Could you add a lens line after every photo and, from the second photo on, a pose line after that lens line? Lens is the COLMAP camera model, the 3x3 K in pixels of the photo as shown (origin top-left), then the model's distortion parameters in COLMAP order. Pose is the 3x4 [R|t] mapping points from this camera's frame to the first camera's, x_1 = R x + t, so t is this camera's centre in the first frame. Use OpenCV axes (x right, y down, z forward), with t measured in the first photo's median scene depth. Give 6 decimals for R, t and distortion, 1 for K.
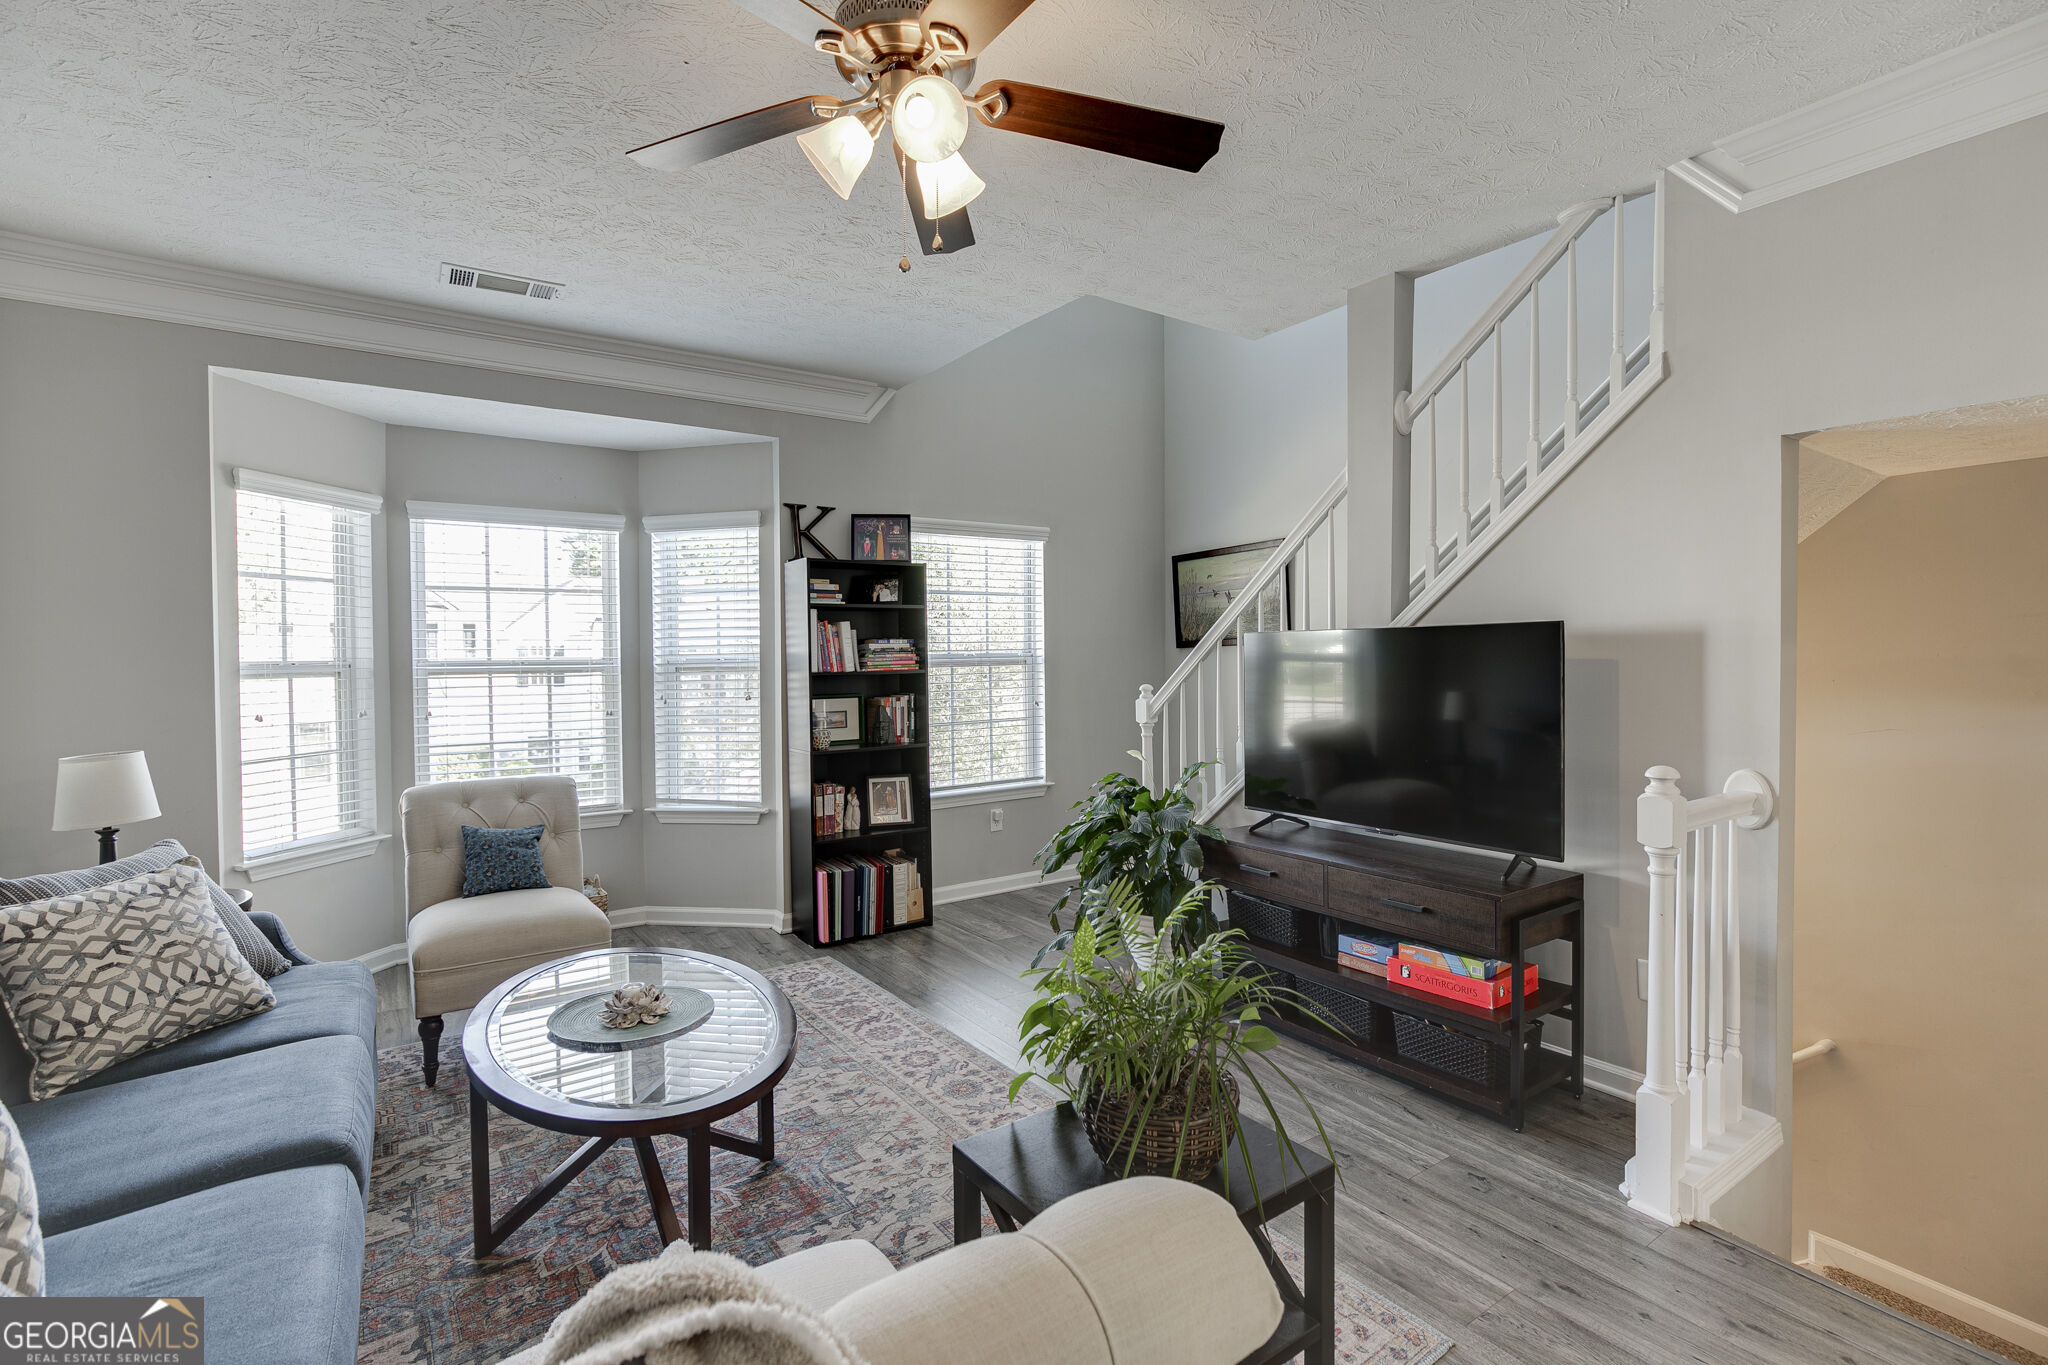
lens RADIAL K [[931.8, 0, 1026.3], [0, 931.8, 661.5], [0, 0, 1]] dist [-0.021810, 0.009900]
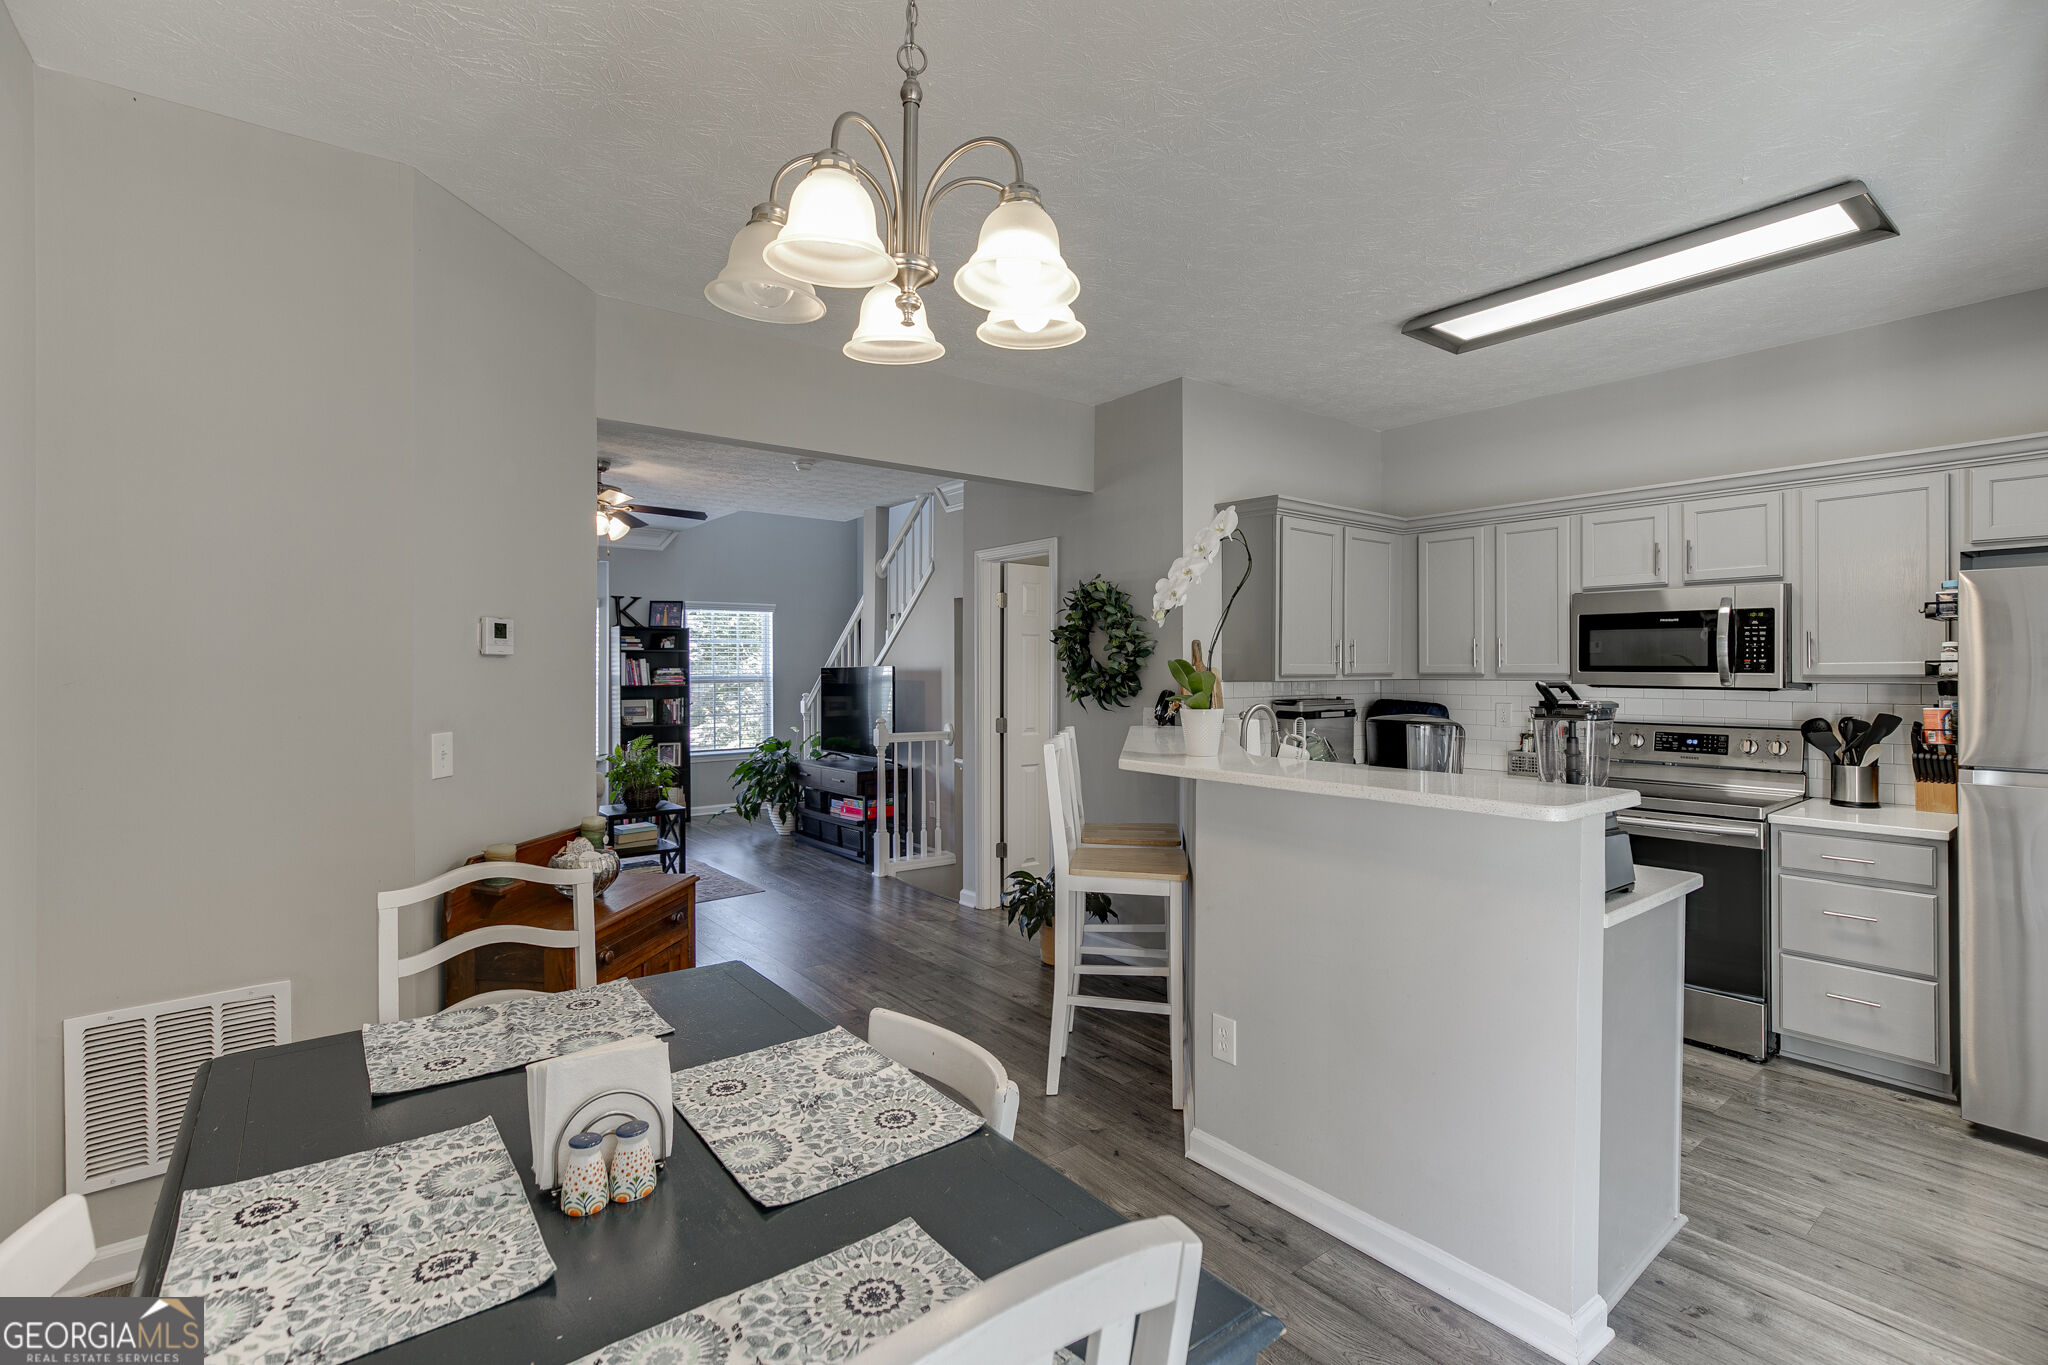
lens RADIAL K [[931.8, 0, 1026.3], [0, 931.8, 661.5], [0, 0, 1]] dist [-0.021810, 0.009900]
pose [[0.998239, 0.008606, 0.058699, 0.469455], [-0.007708, 0.999850, -0.015500, -0.014151], [-0.058823, 0.015020, 0.998155, -0.924982]]
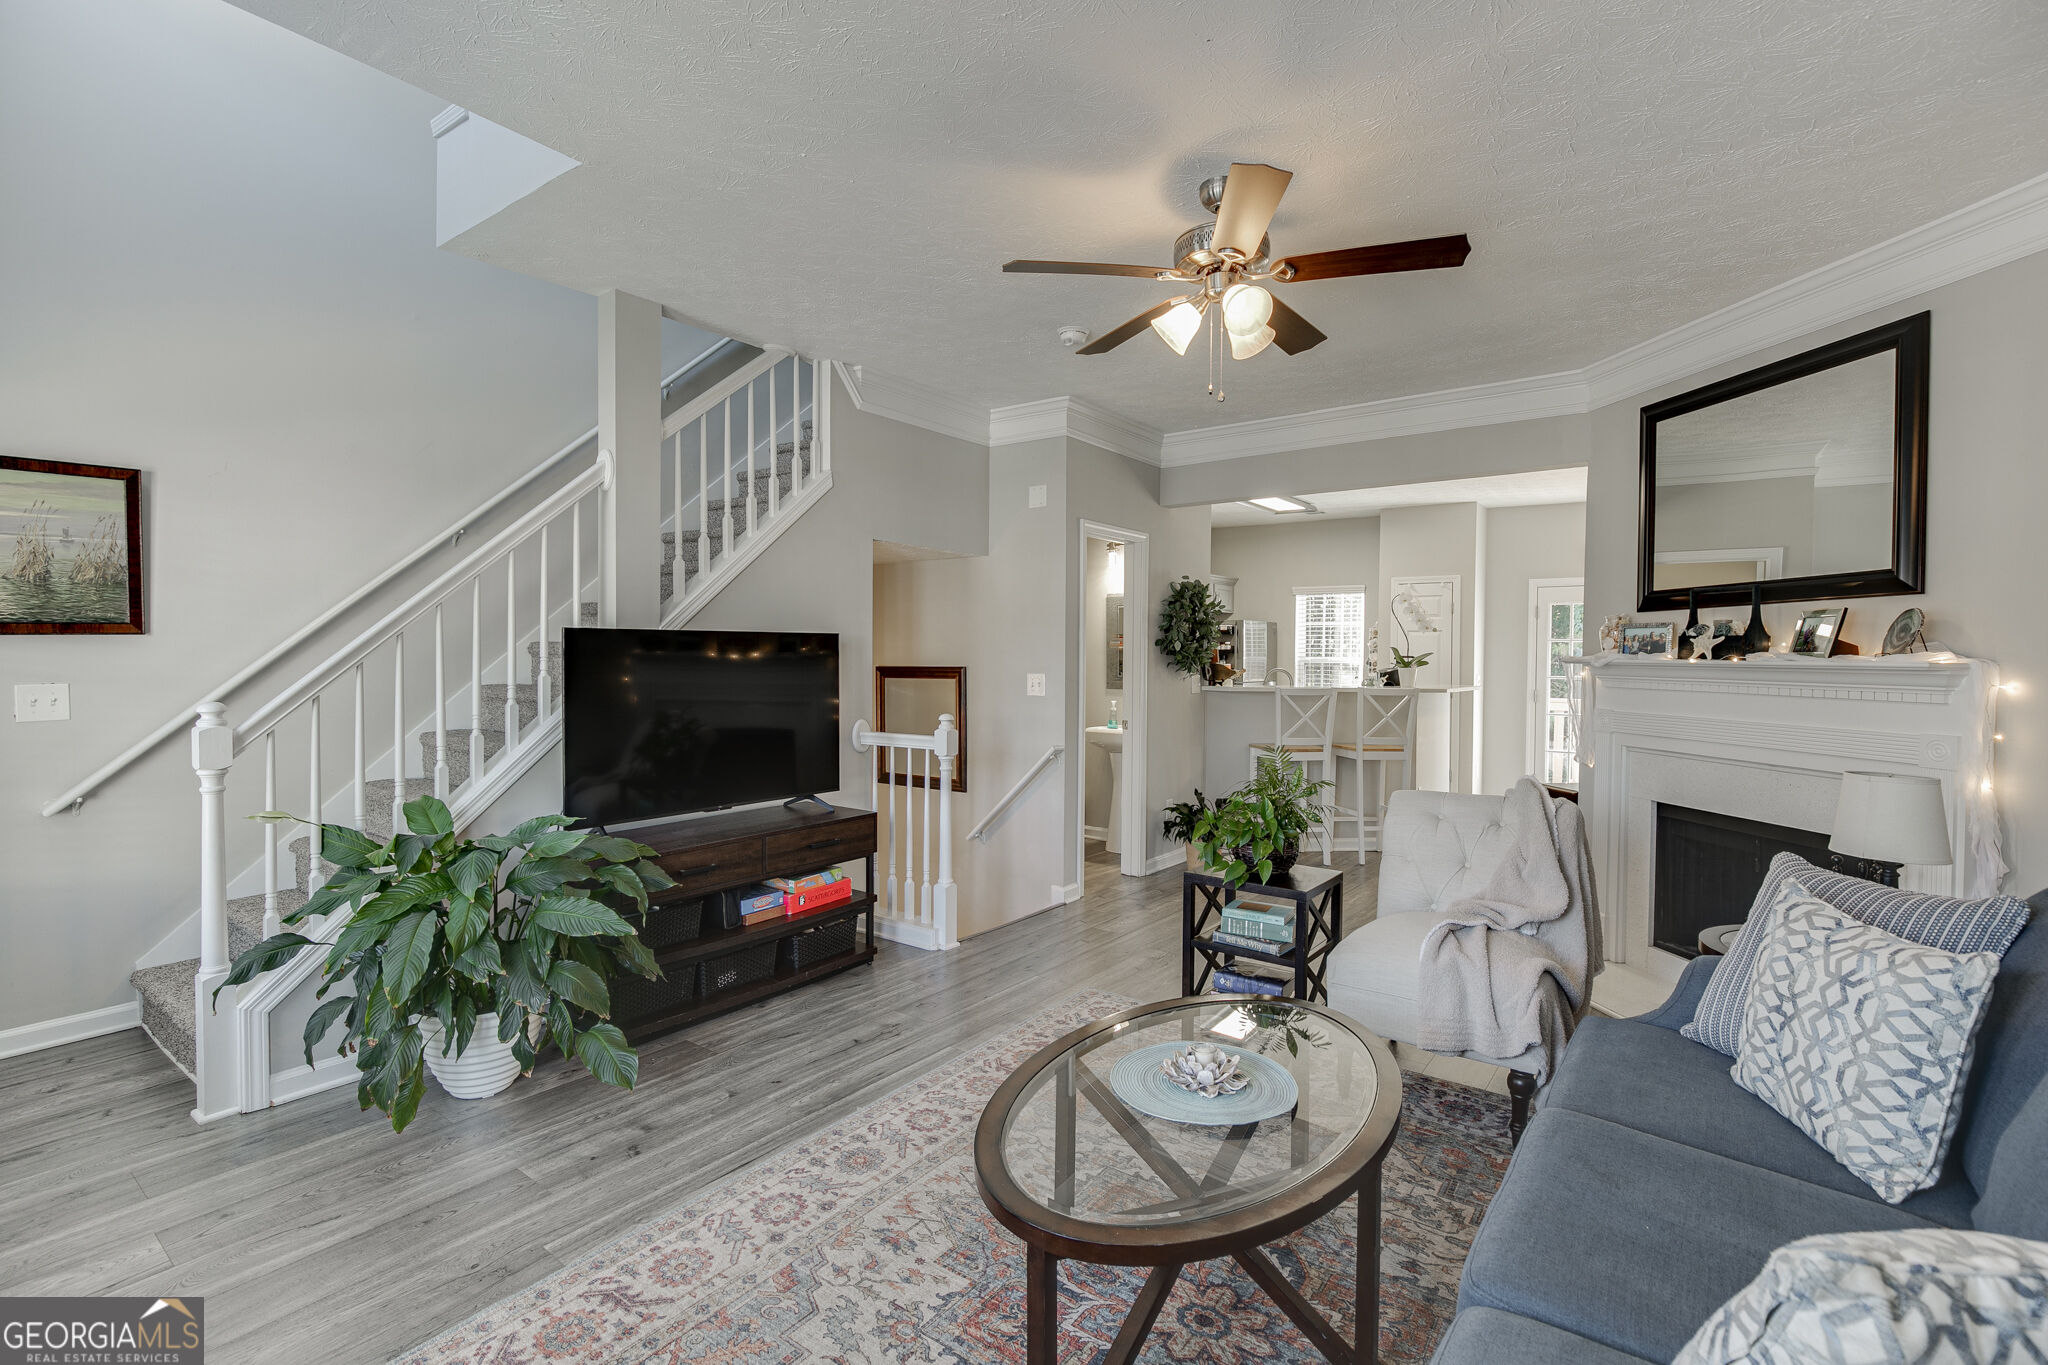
lens RADIAL K [[931.8, 0, 1026.3], [0, 931.8, 661.5], [0, 0, 1]] dist [-0.021810, 0.009900]
pose [[-0.314060, -0.003211, 0.949398, -0.583936], [0.003135, 0.999985, 0.004419, -0.000821], [-0.949398, 0.004365, -0.314045, 0.708584]]
